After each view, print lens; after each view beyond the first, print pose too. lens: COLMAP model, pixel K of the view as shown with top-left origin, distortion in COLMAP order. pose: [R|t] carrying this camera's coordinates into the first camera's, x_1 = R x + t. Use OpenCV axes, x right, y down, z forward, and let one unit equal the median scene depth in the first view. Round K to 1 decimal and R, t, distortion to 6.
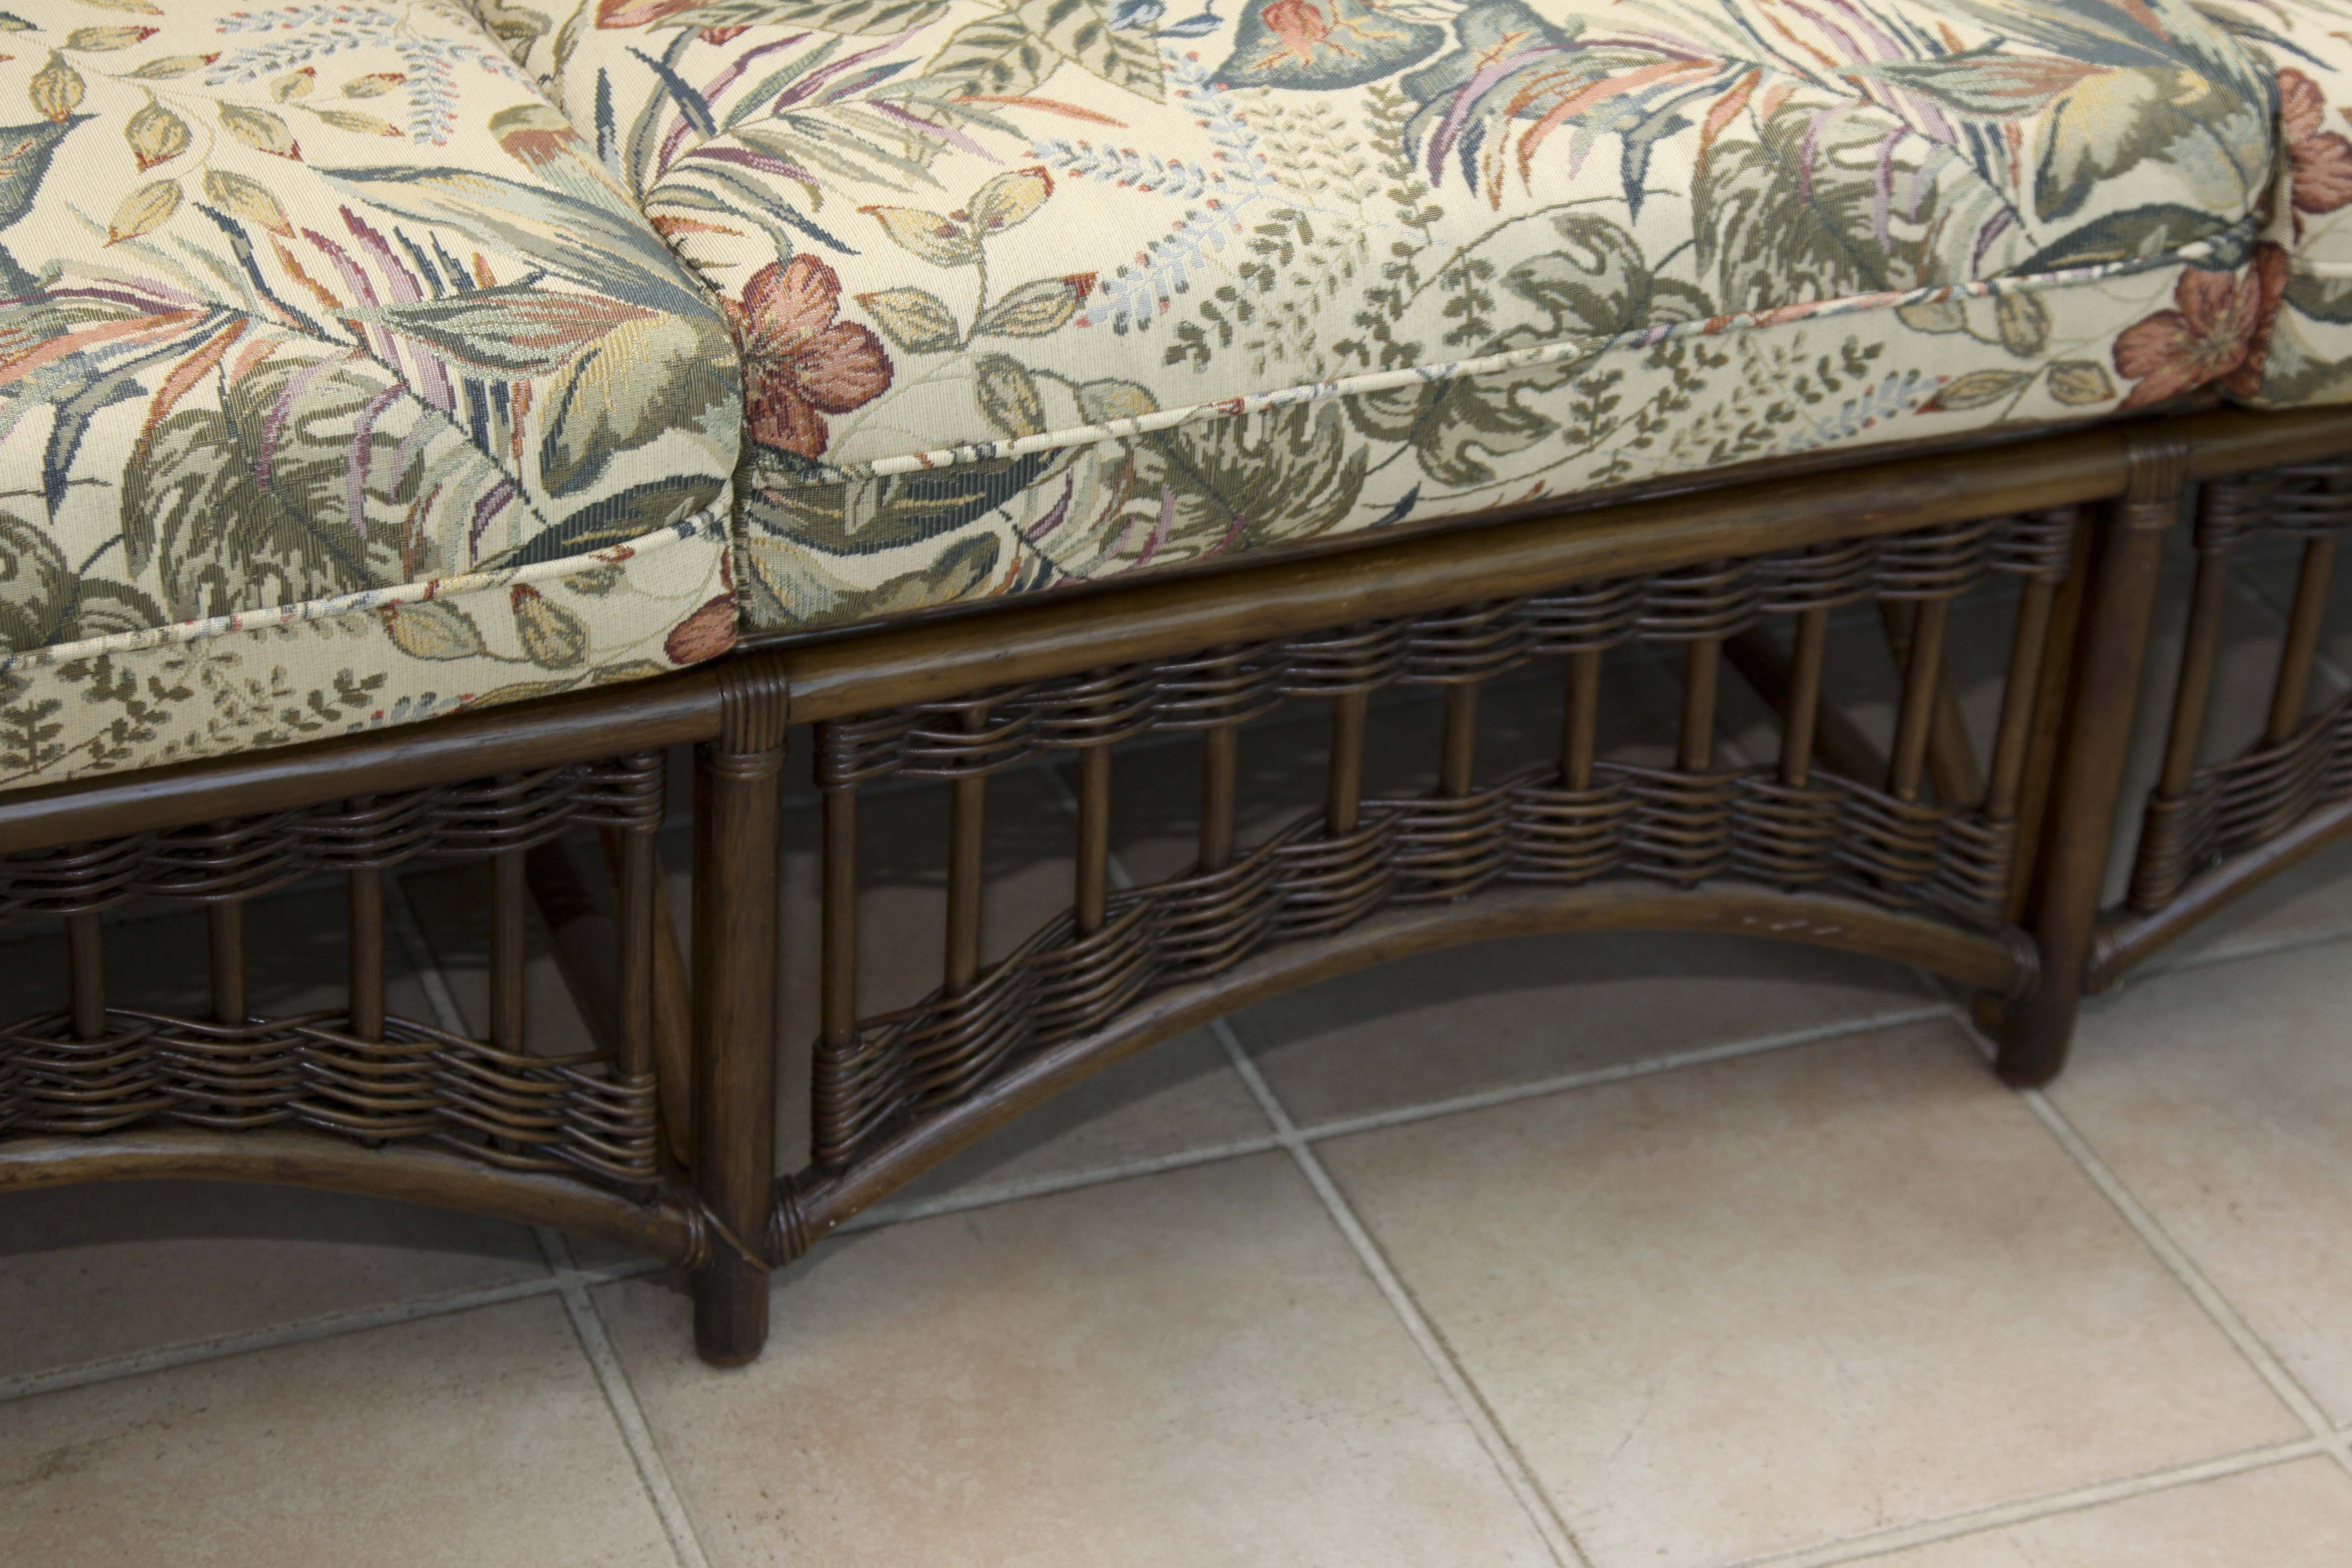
lens RADIAL K [[5397.6, 0, 1216.8], [0, 5397.6, 803.2], [0, 0, 1]] dist [0.117784, 0.000000]
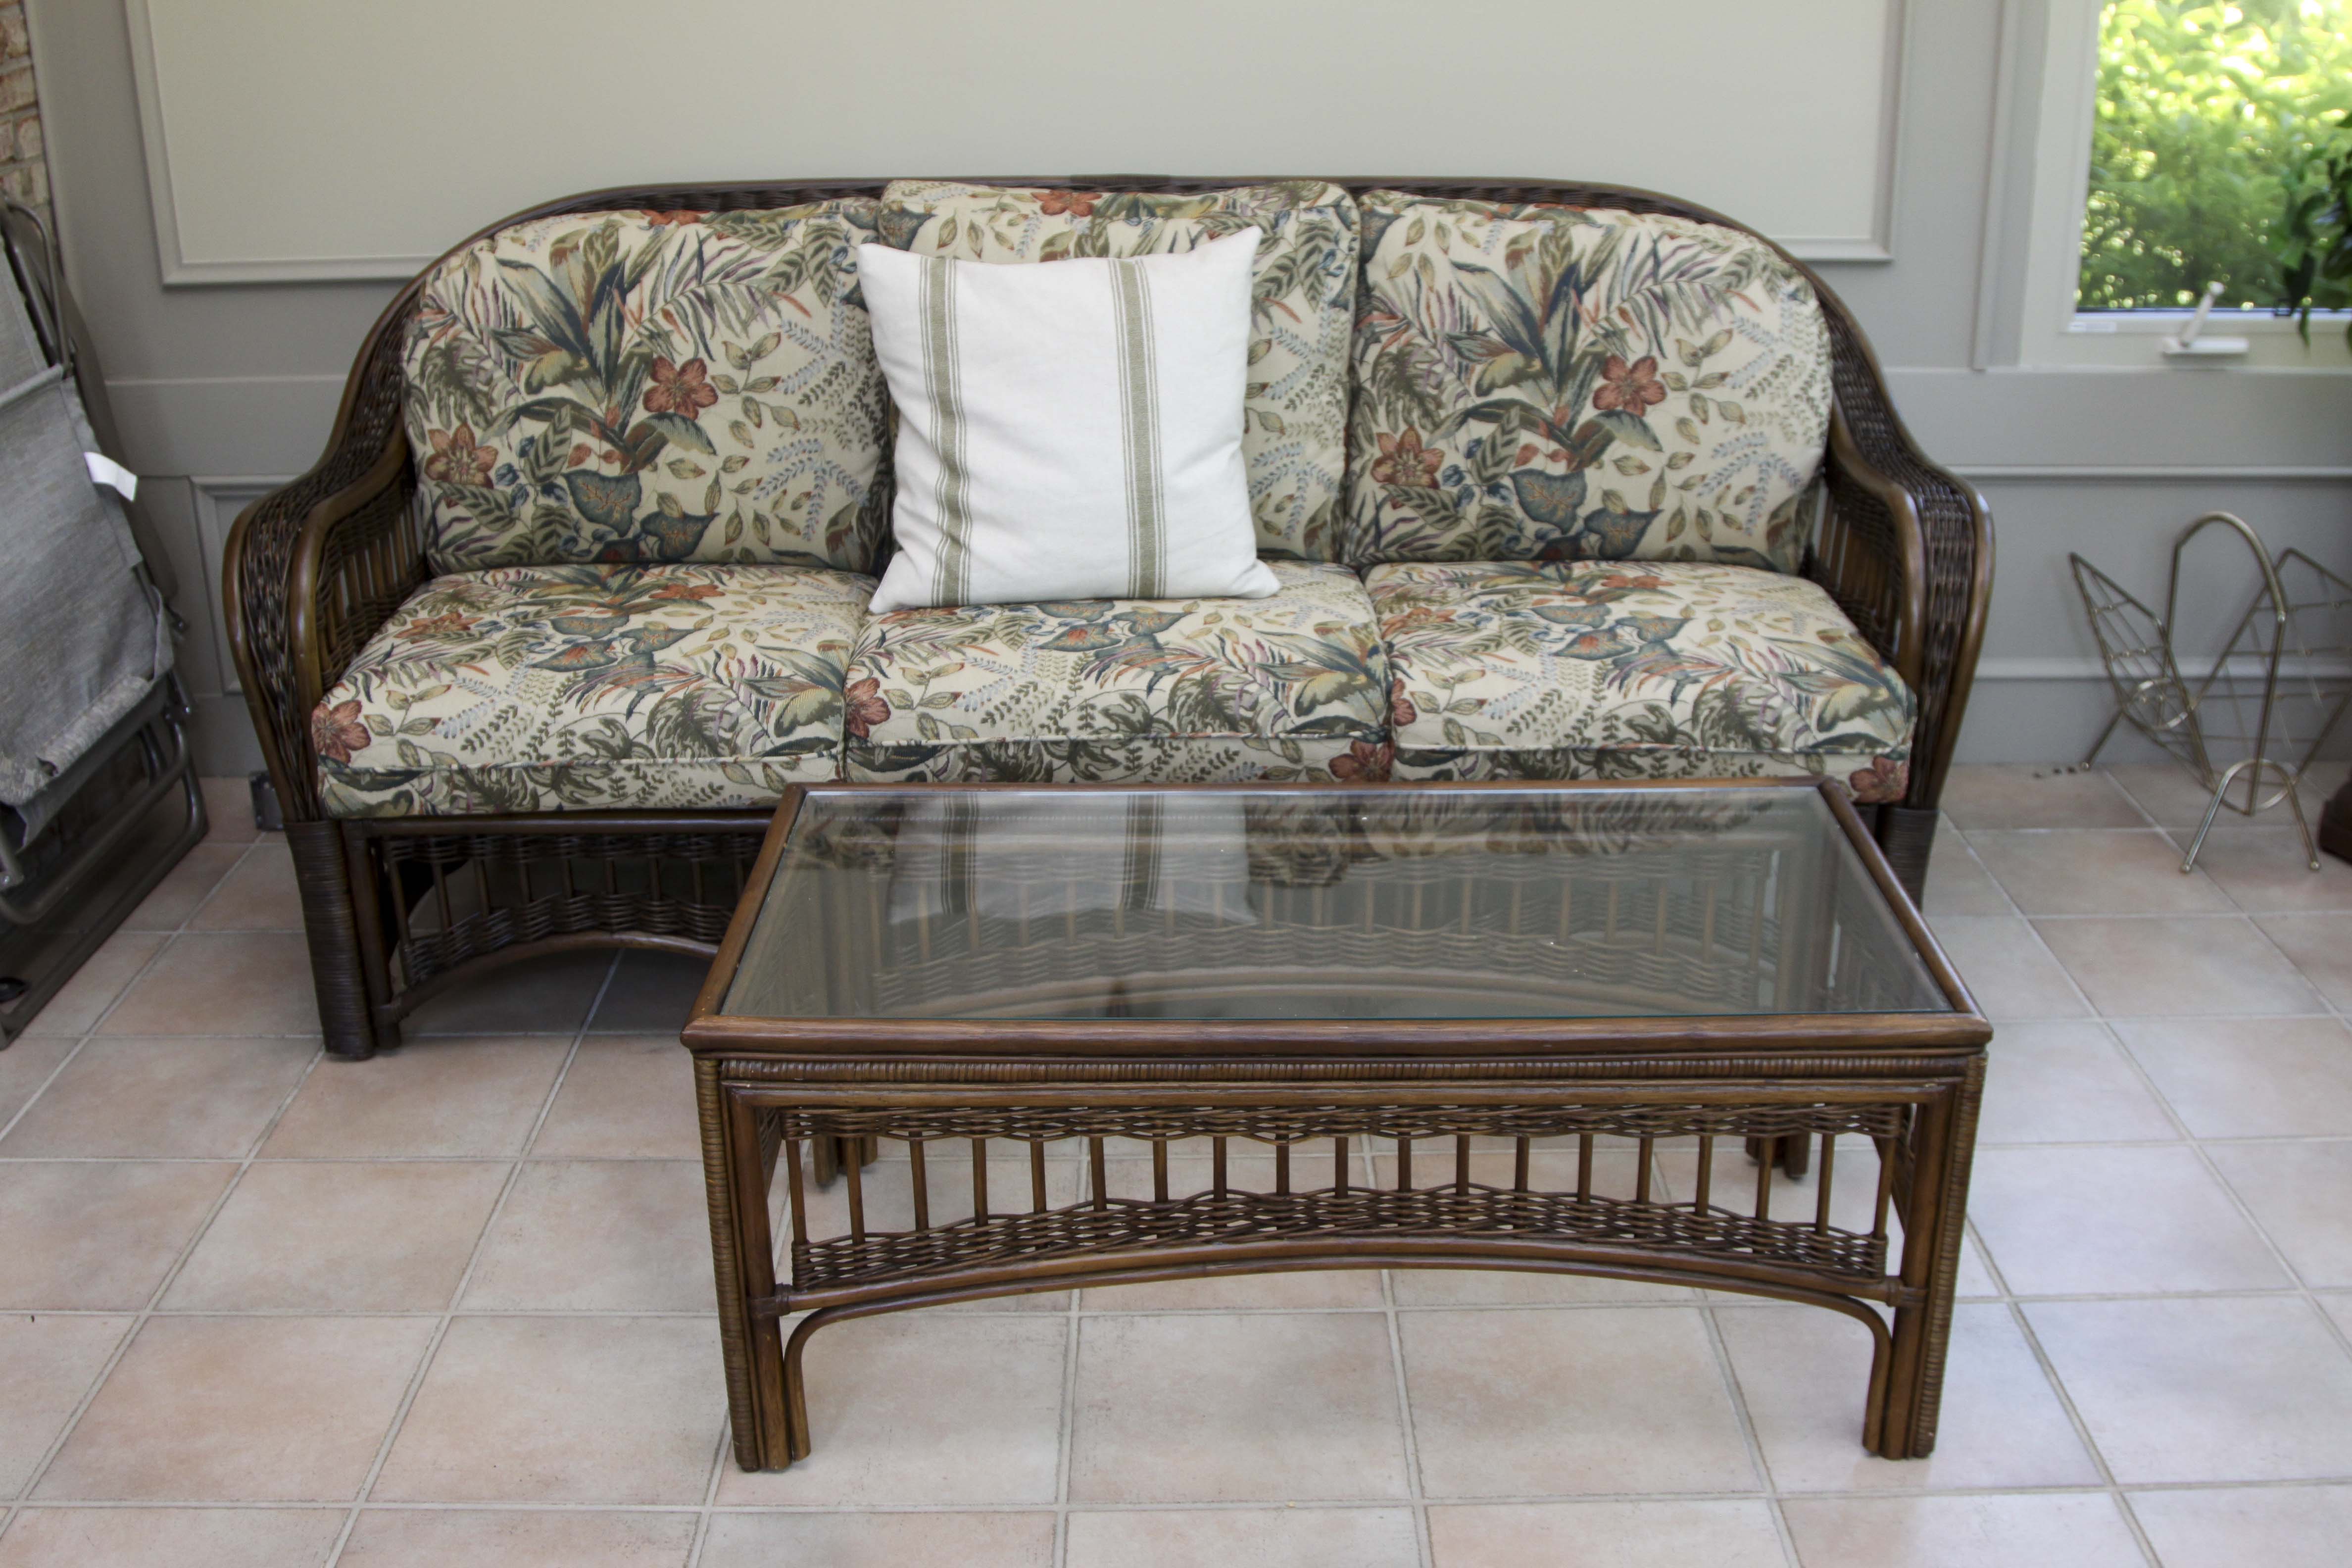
lens RADIAL K [[2548.6, 0, 1197.0], [0, 2548.6, 776.0], [0, 0, 1]] dist [-0.121063, 0.000000]
pose [[0.936090, 0.074556, -0.343768, 0.609776], [-0.151281, 0.967613, -0.202087, 0.225399], [0.317567, 0.241177, 0.917052, -0.309497]]
